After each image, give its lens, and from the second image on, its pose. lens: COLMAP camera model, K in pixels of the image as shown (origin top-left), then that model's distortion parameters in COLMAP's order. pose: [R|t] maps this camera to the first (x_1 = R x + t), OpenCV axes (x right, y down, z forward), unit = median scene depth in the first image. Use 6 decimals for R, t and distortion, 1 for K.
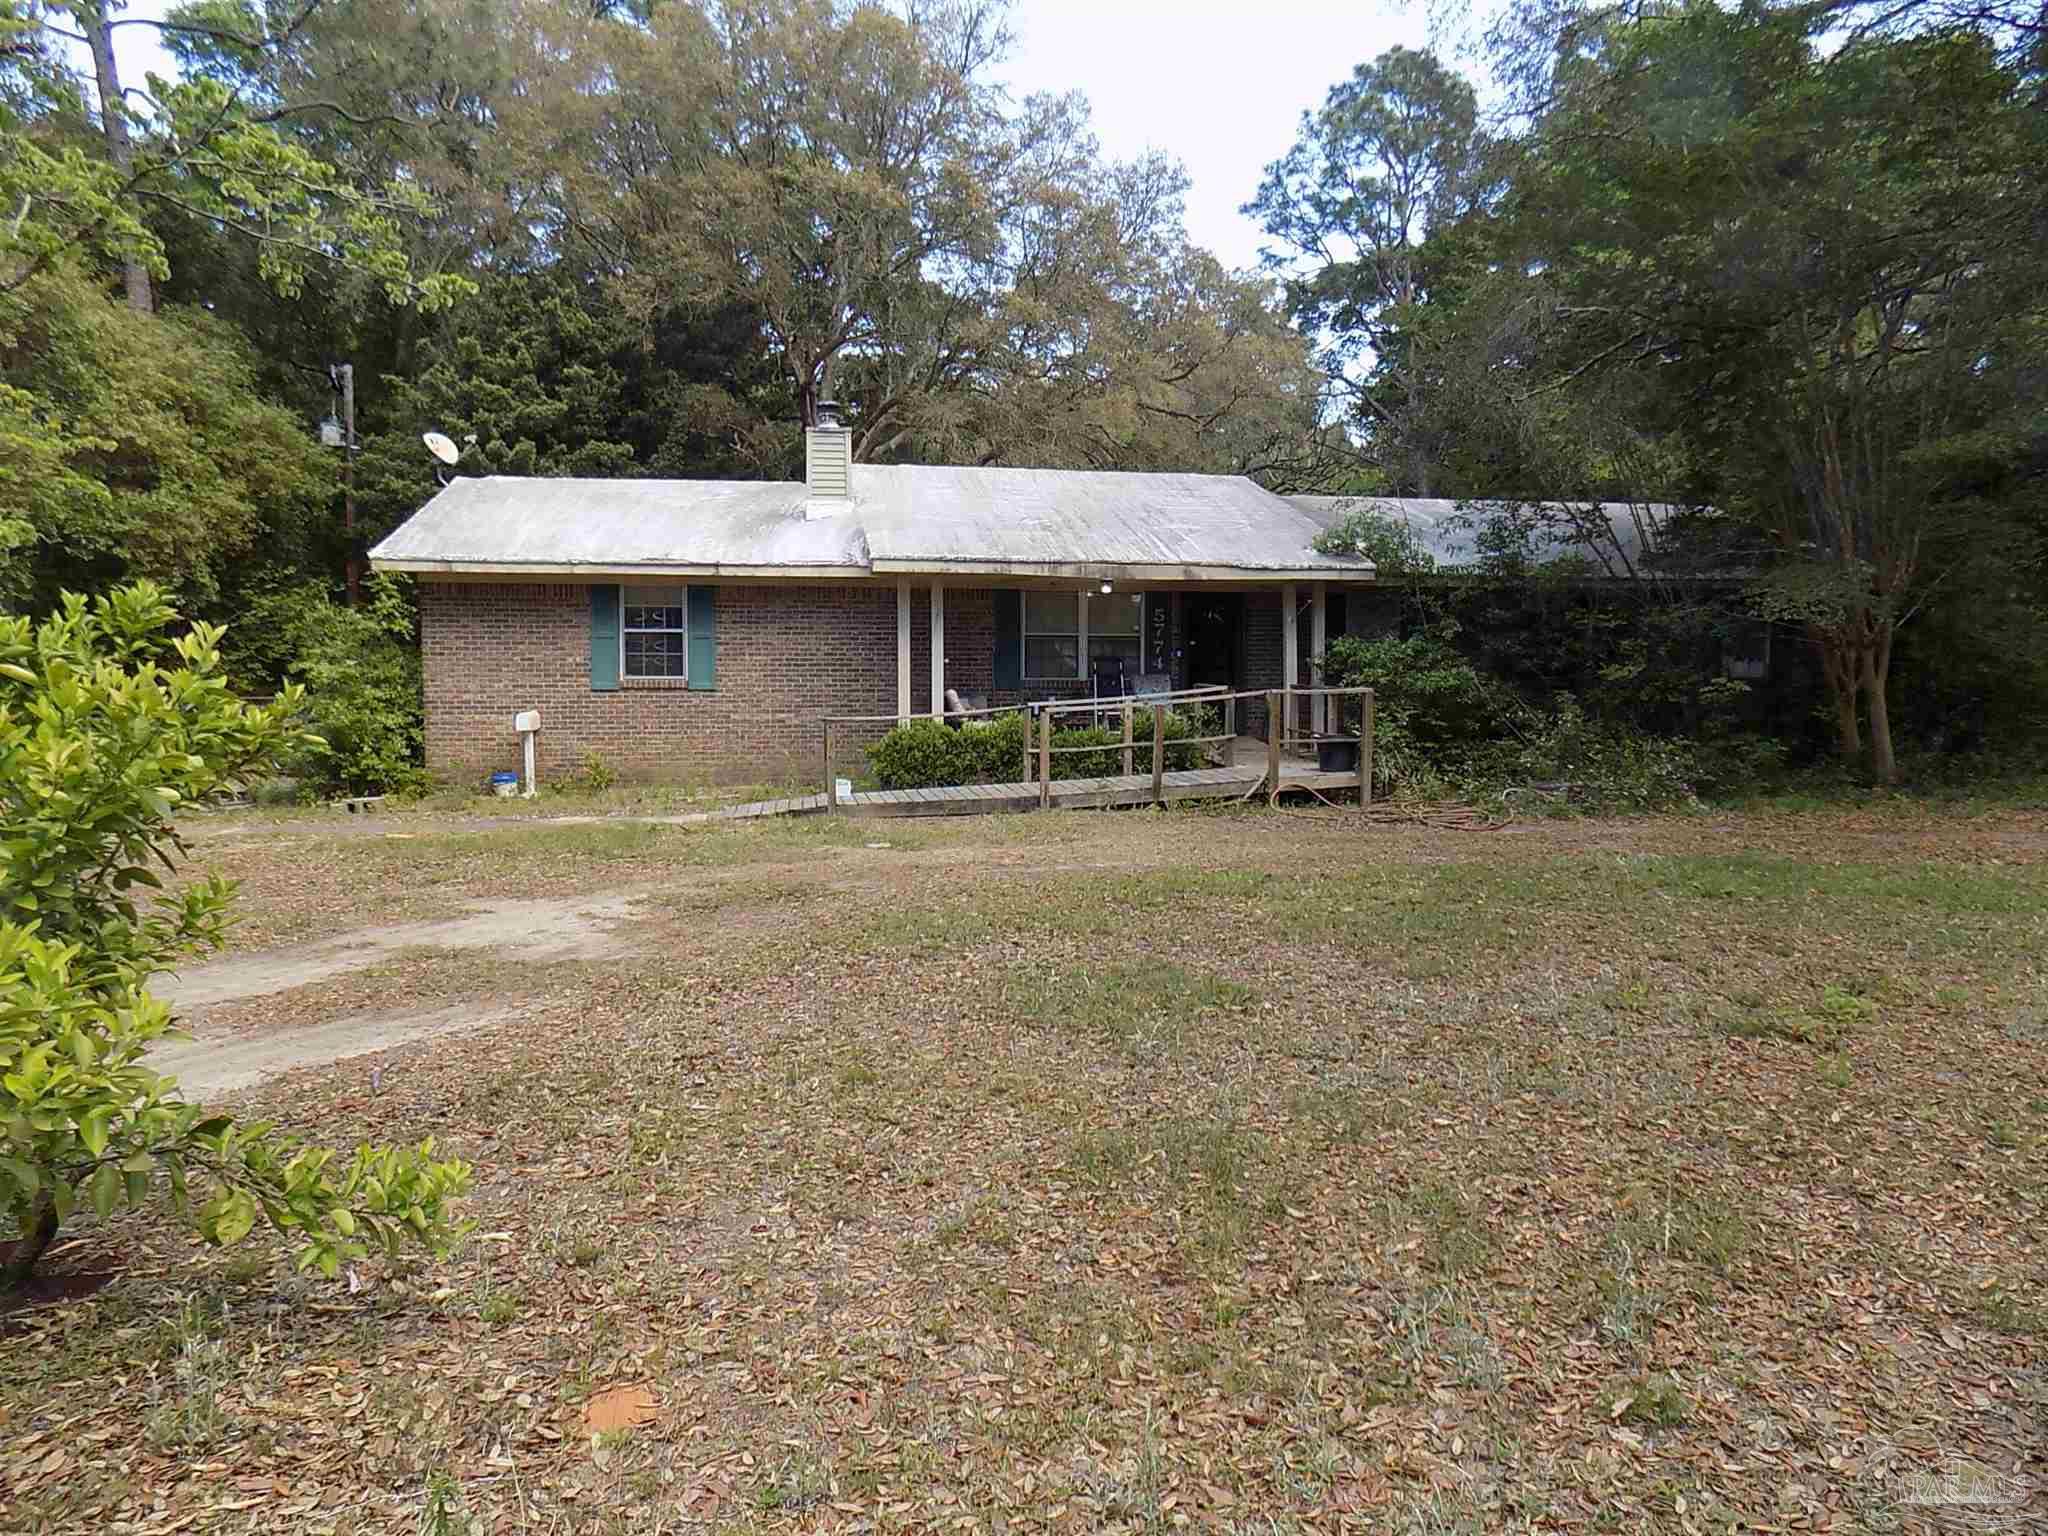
lens RADIAL K [[1381.2, 0, 1030.2], [0, 1381.2, 762.9], [0, 0, 1]] dist [-0.072905, 0.075985]
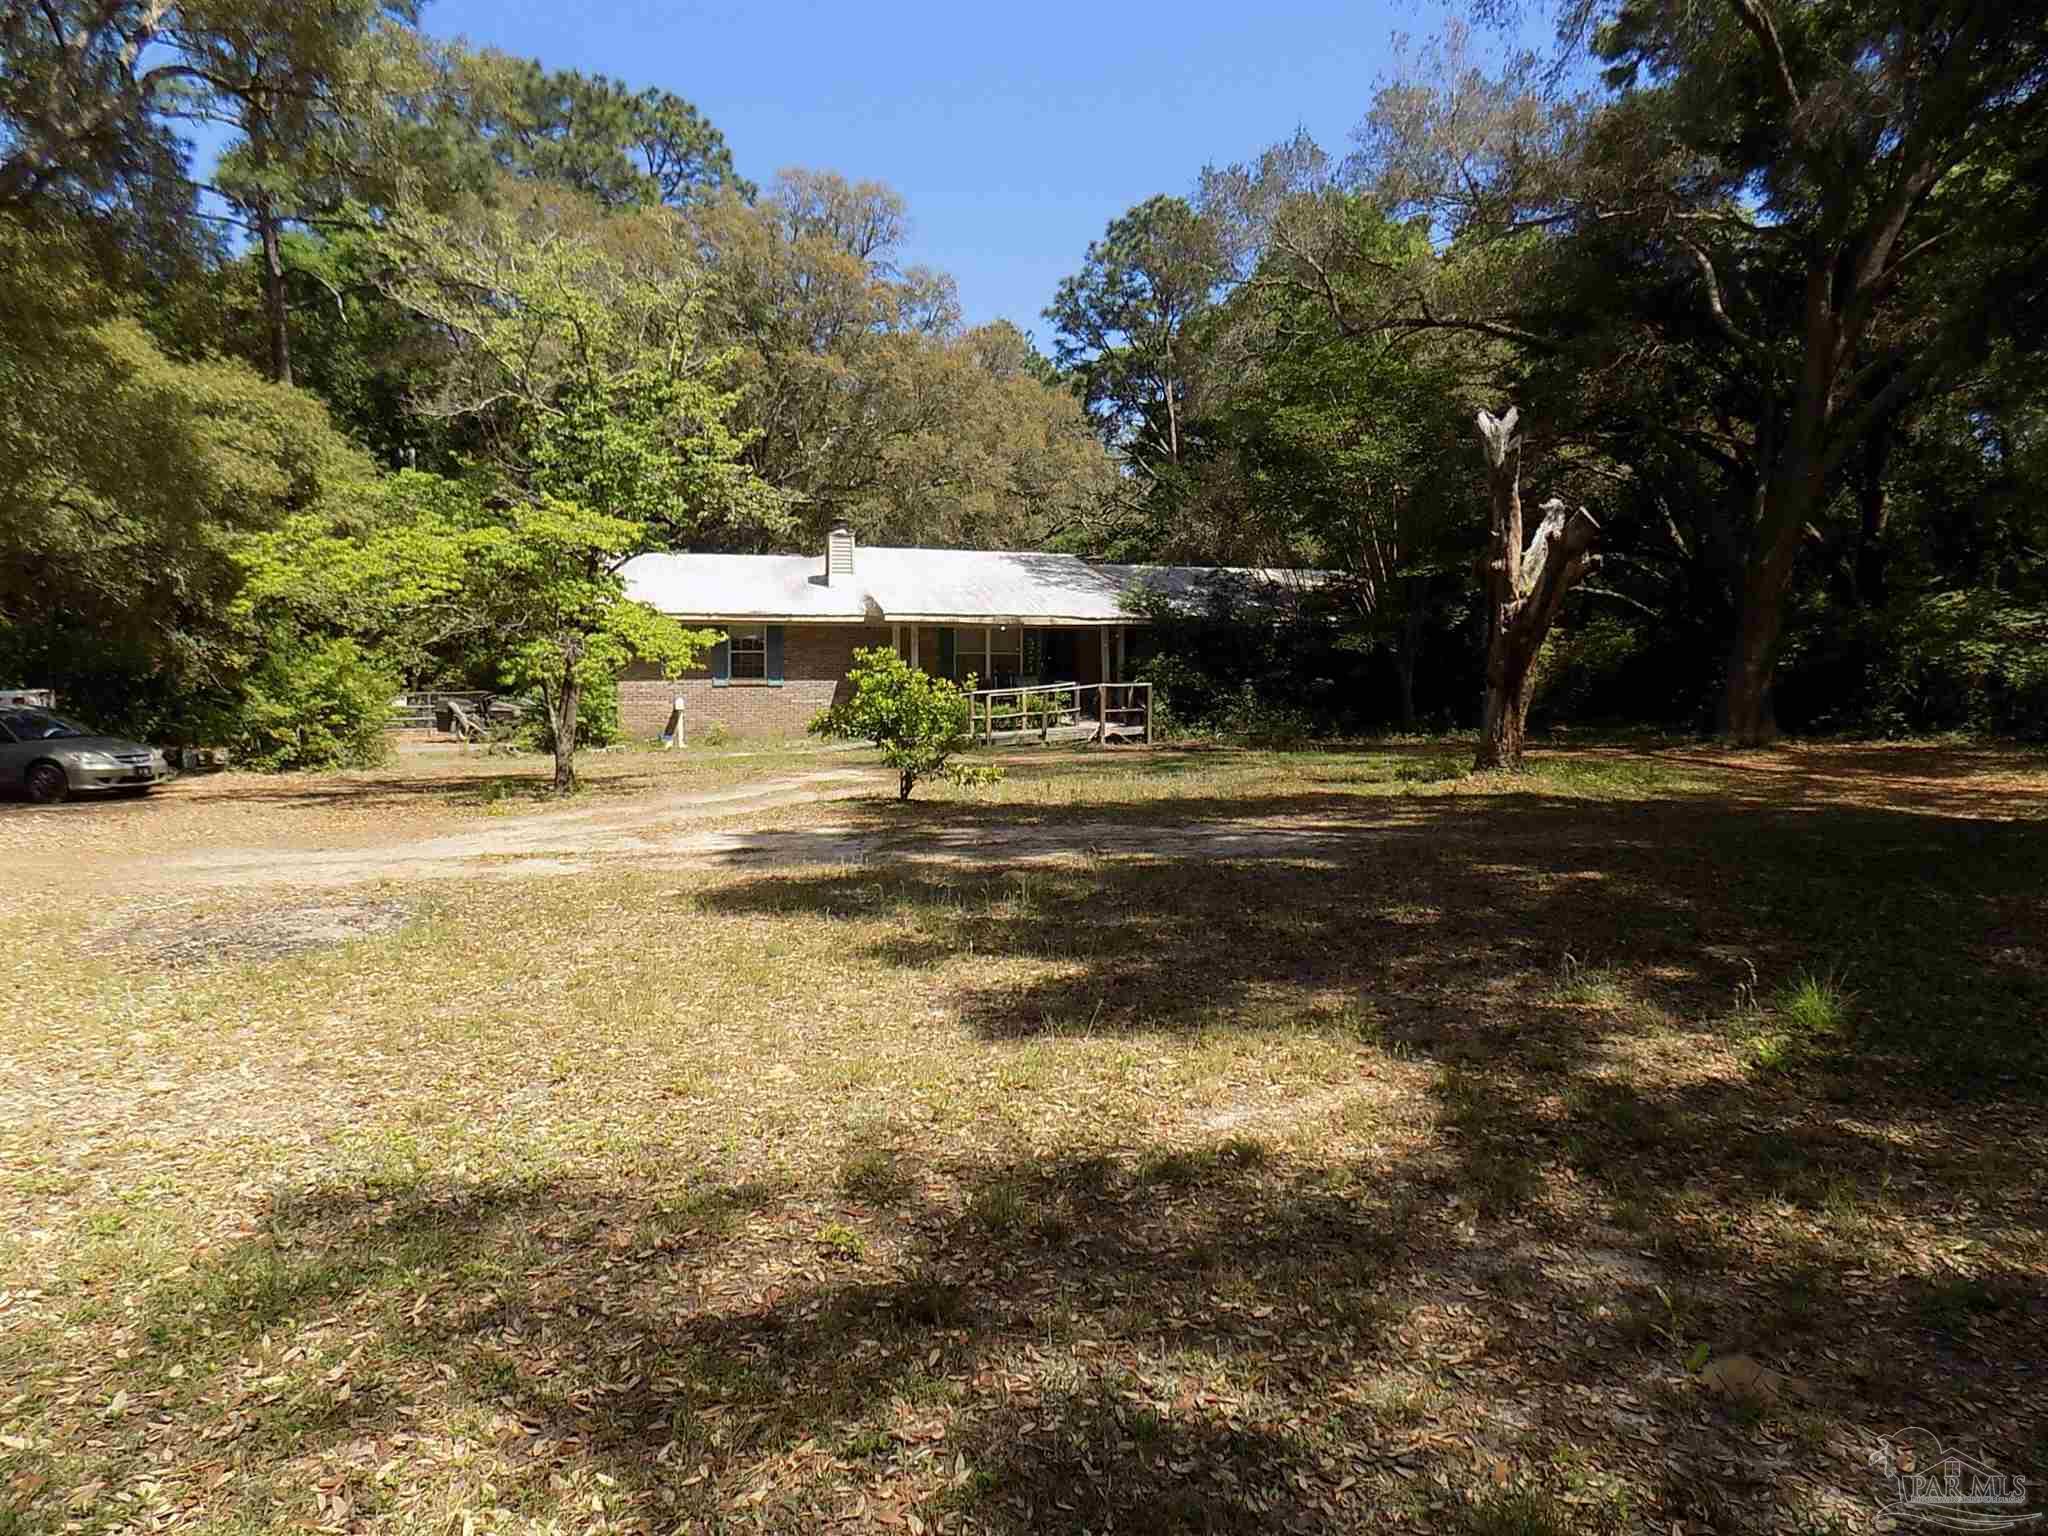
lens RADIAL K [[1381.2, 0, 1022.3], [0, 1381.2, 767.6], [0, 0, 1]] dist [-0.072905, 0.075985]
pose [[0.987049, -0.012554, 0.159927, -0.212258], [0.010841, 0.999874, 0.011584, 0.034430], [-0.160053, -0.009701, 0.987061, -0.778311]]
